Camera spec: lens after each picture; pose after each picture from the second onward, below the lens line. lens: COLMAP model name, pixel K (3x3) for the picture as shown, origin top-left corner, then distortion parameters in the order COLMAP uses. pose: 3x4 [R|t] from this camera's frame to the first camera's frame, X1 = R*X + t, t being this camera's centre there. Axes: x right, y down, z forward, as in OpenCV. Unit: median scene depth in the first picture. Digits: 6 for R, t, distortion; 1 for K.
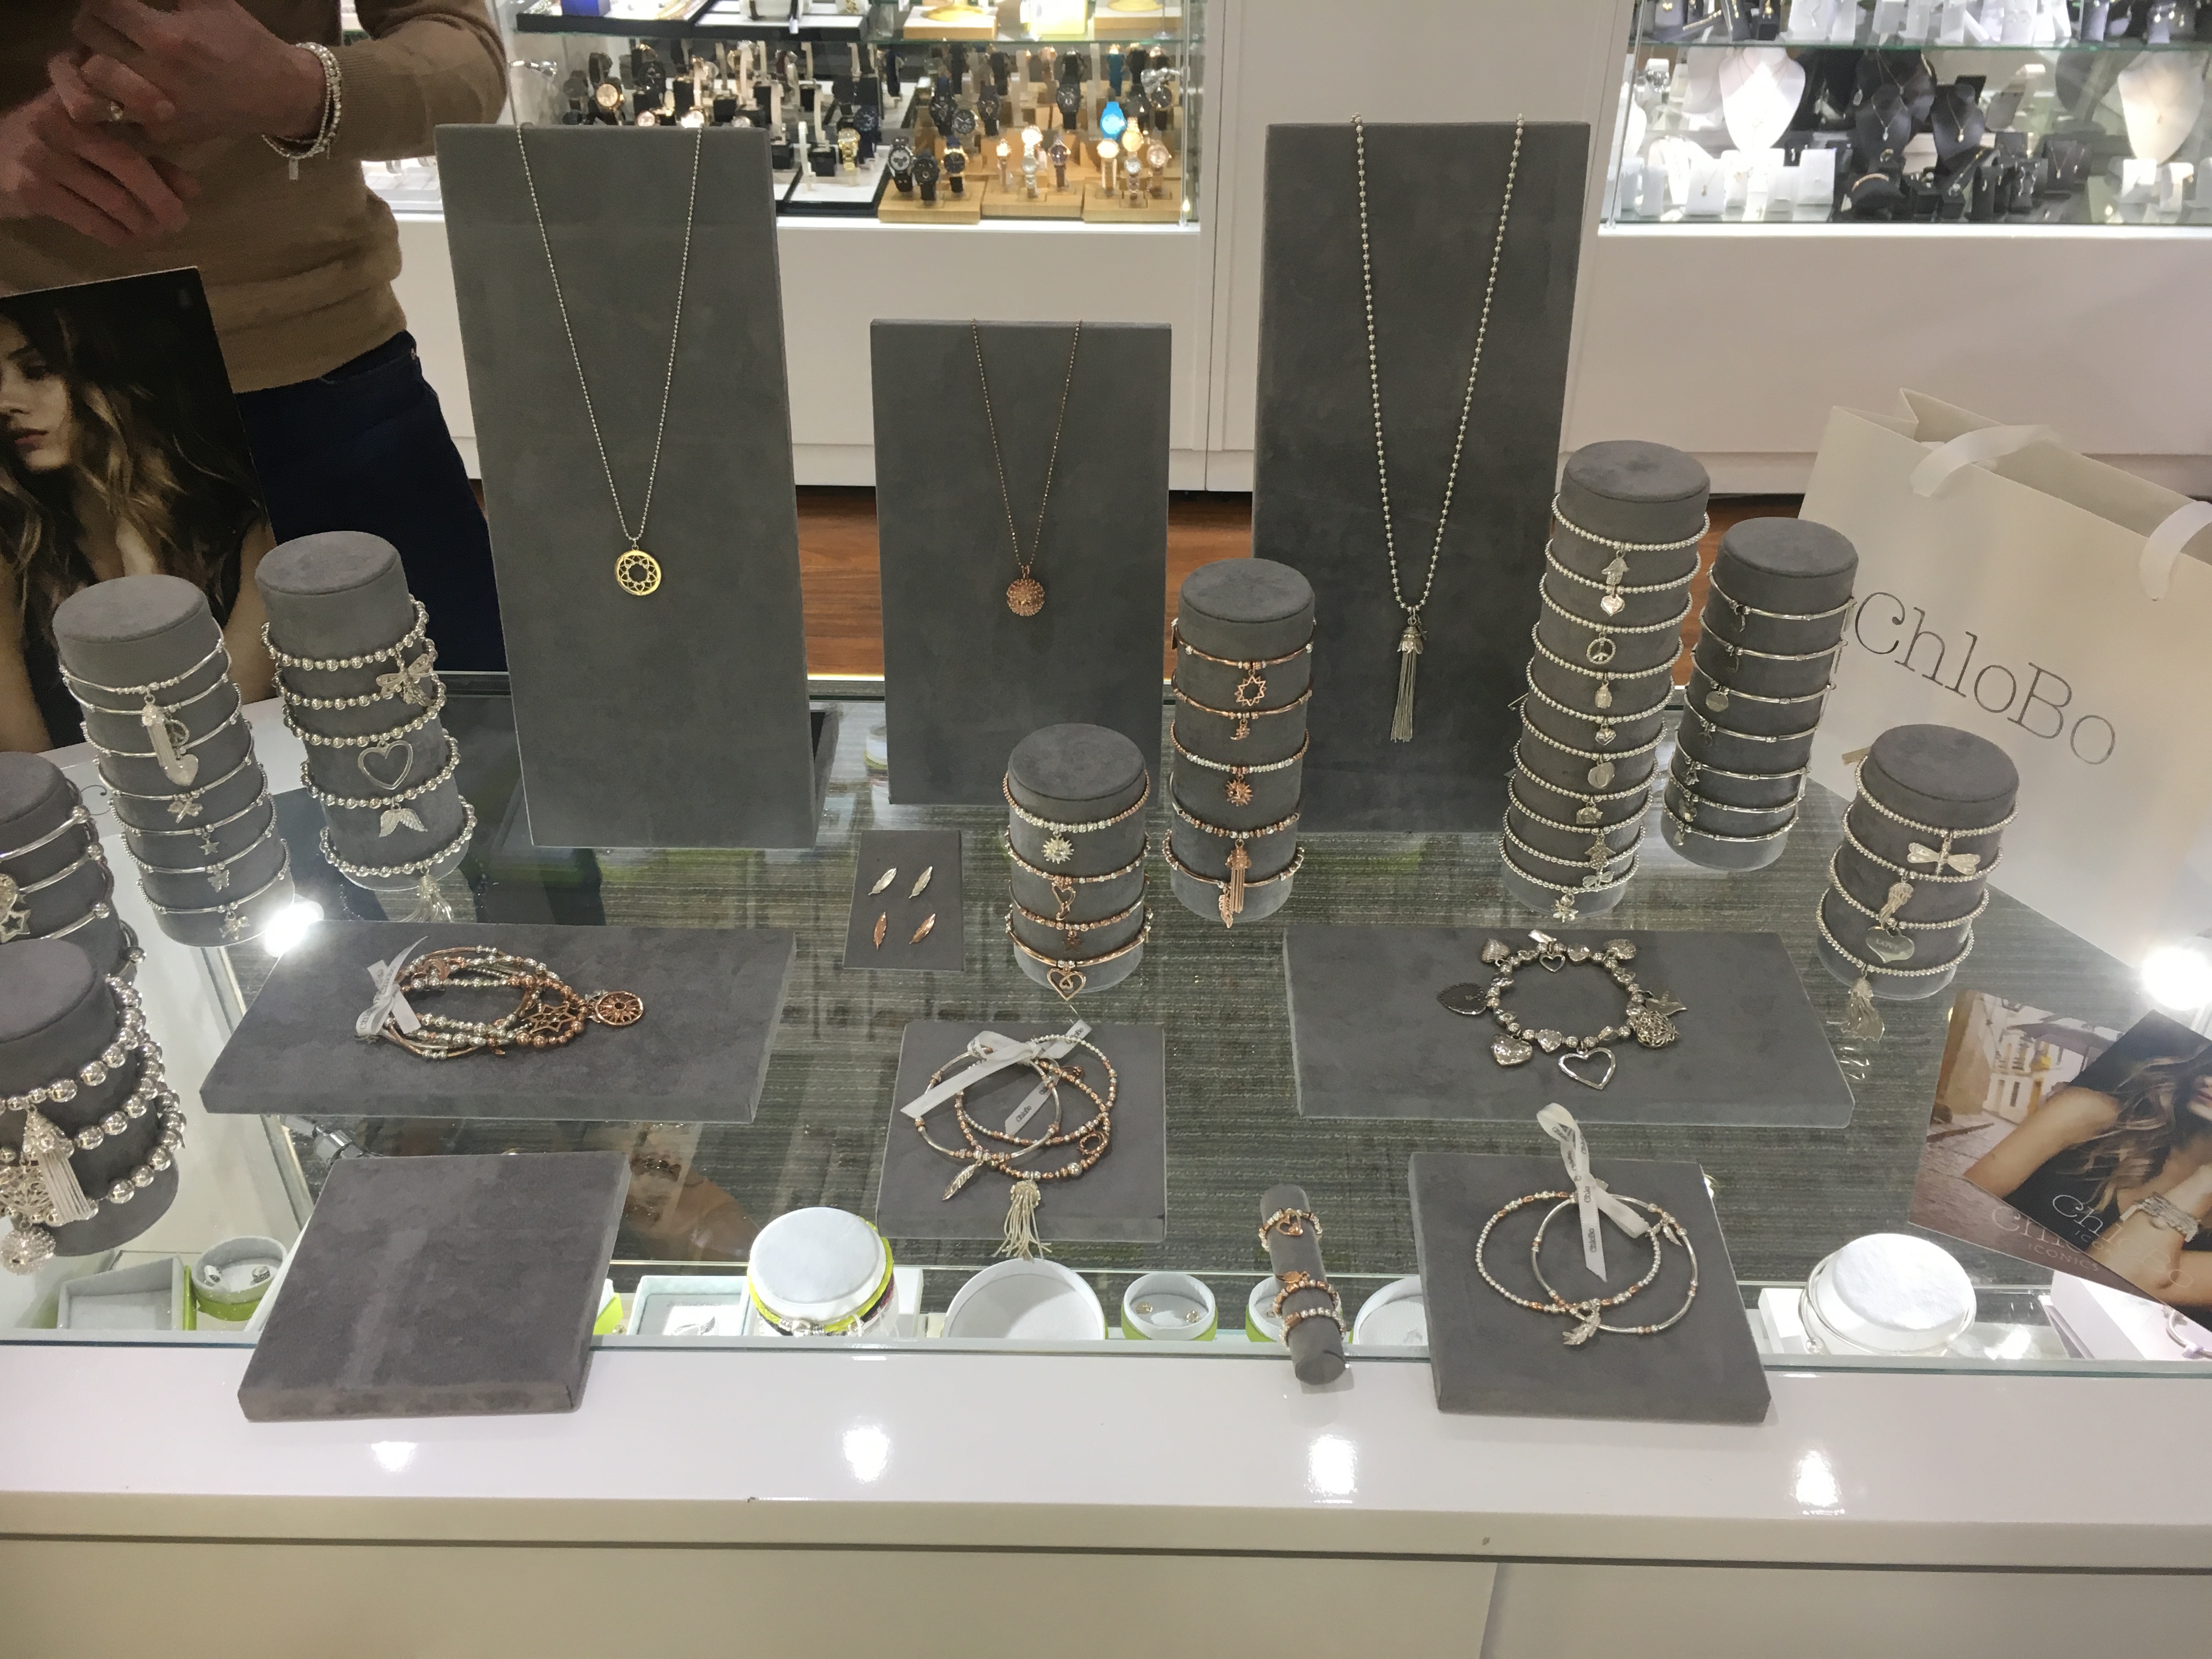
lens RADIAL K [[1934.6, 0, 1111.6], [0, 1934.6, 829.0], [0, 0, 1]] dist [0.012715, -0.005721]
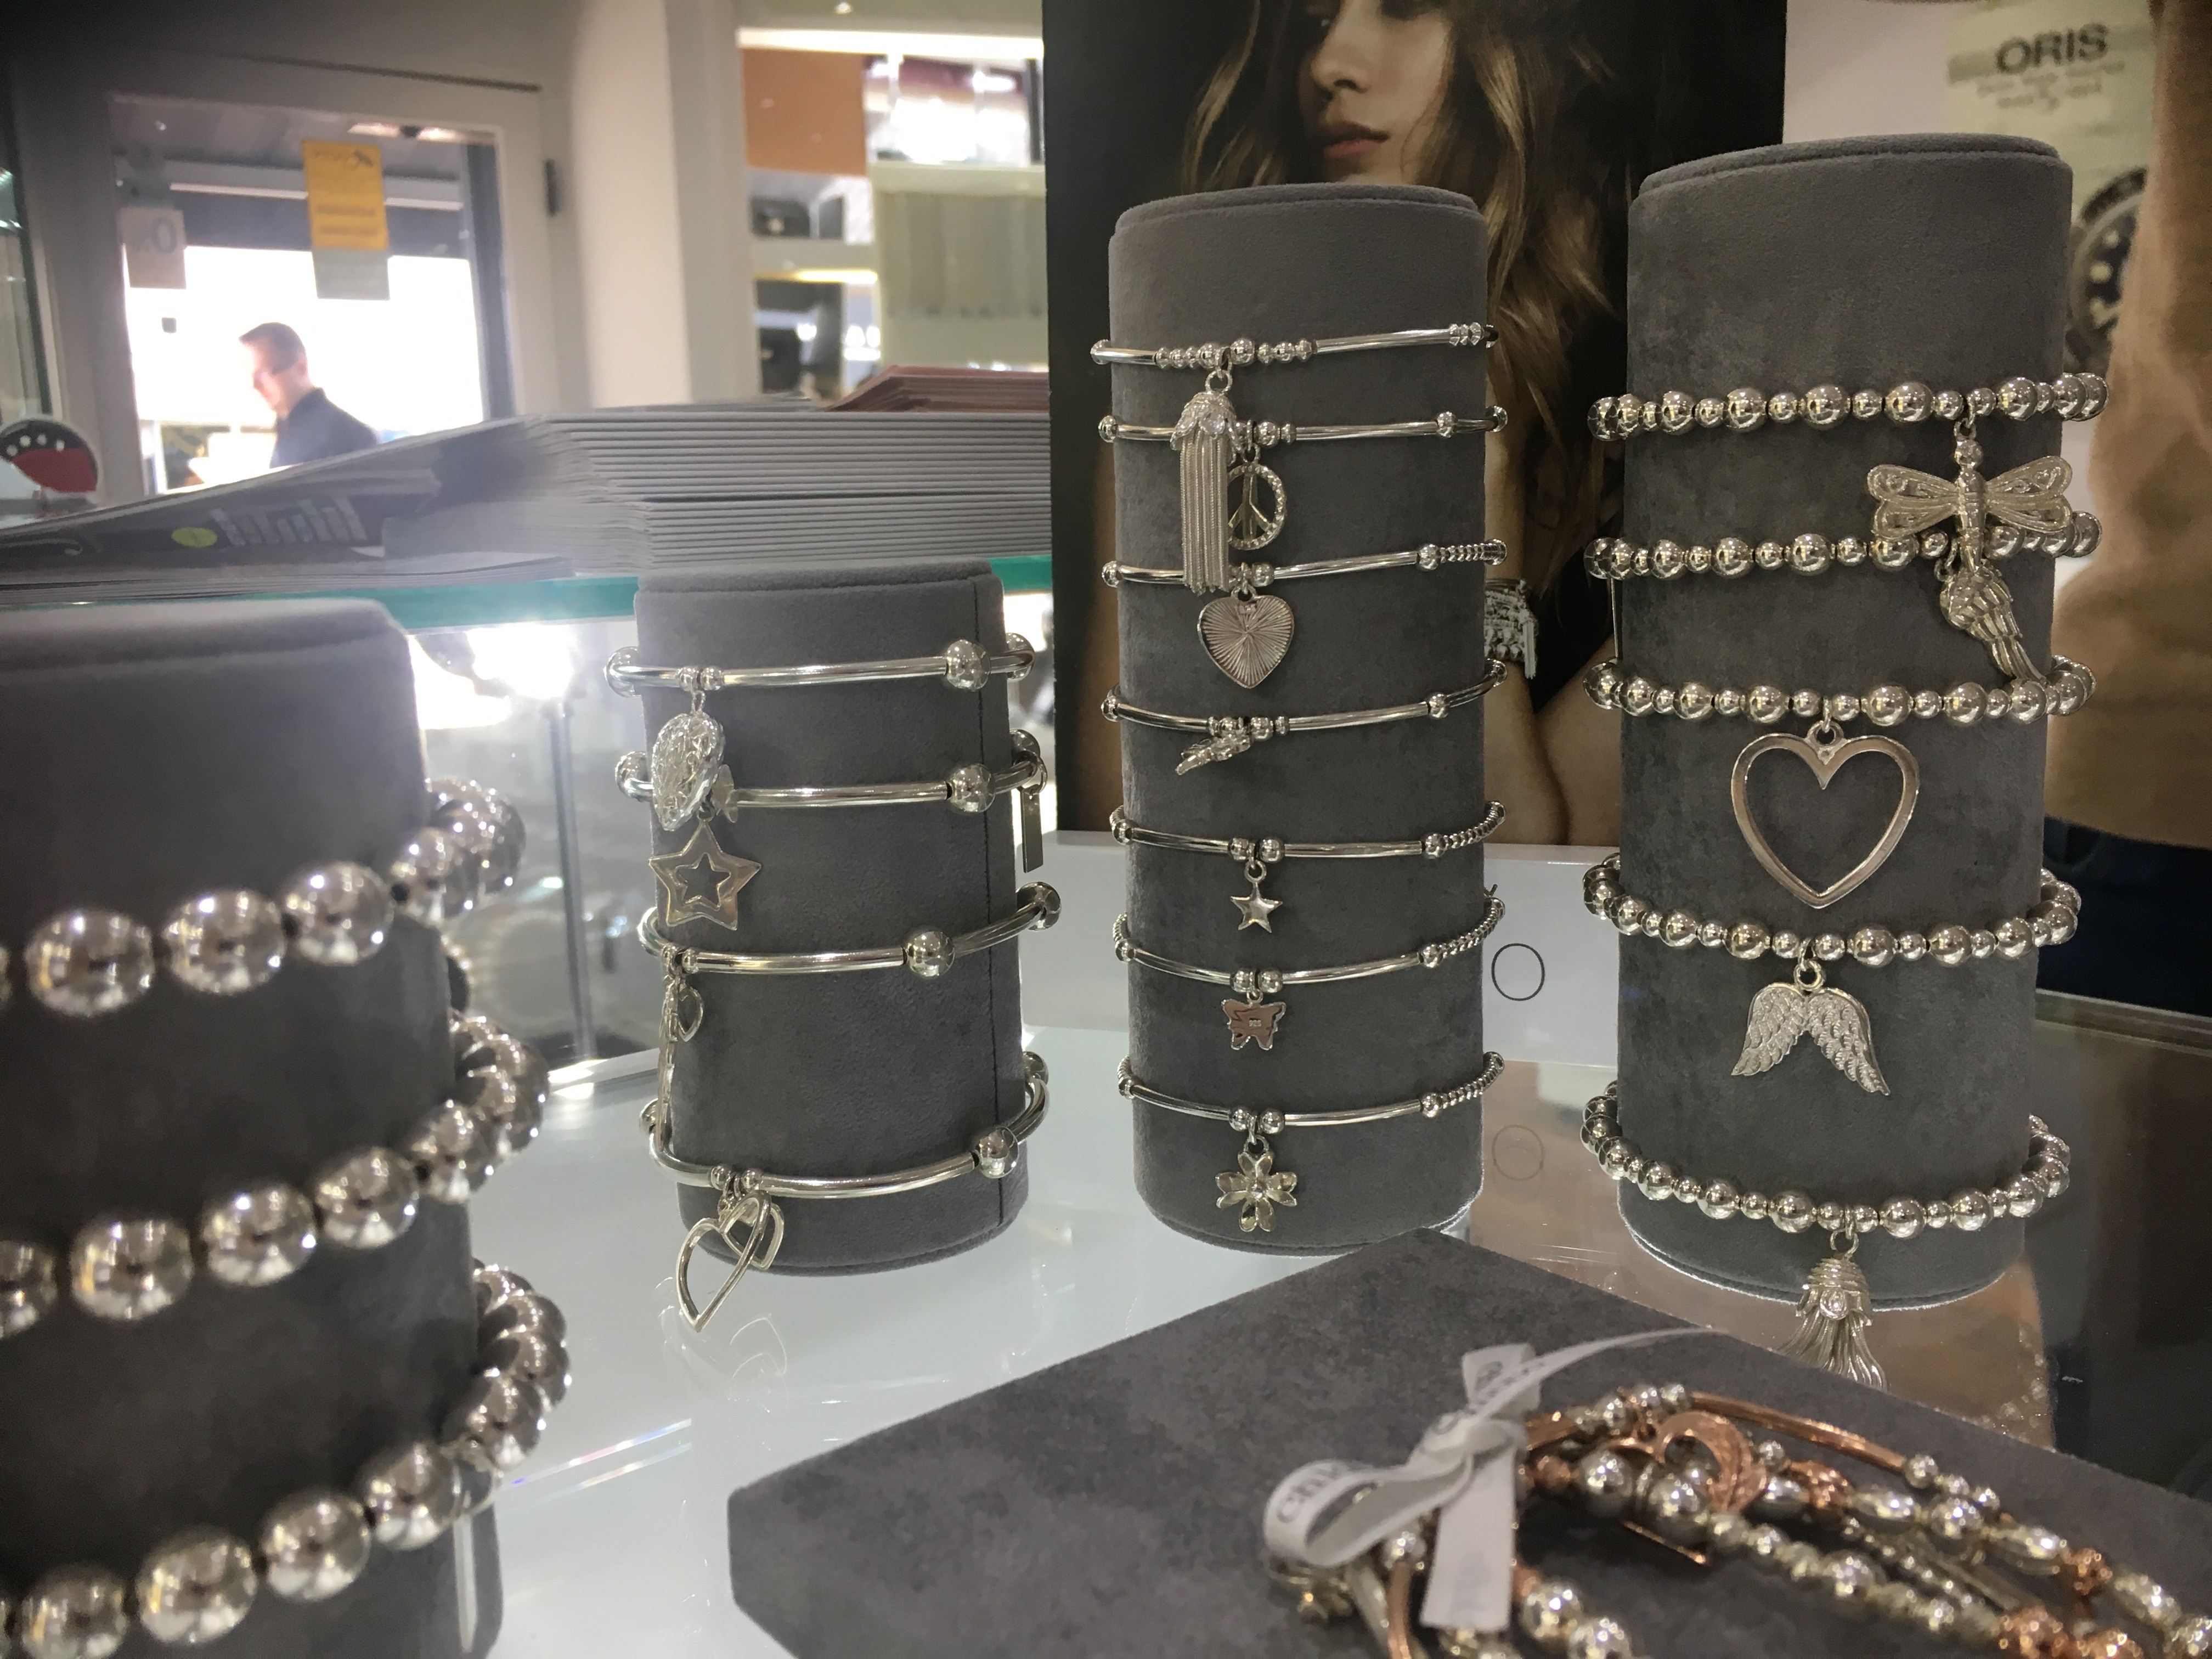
lens RADIAL K [[1934.6, 0, 1115.1], [0, 1934.6, 828.1], [0, 0, 1]] dist [0.012715, -0.005721]
pose [[0.656901, 0.102474, -0.746981, -0.227275], [-0.412787, 0.877933, -0.242570, 0.089824], [0.630942, 0.467688, 0.619015, 0.766998]]
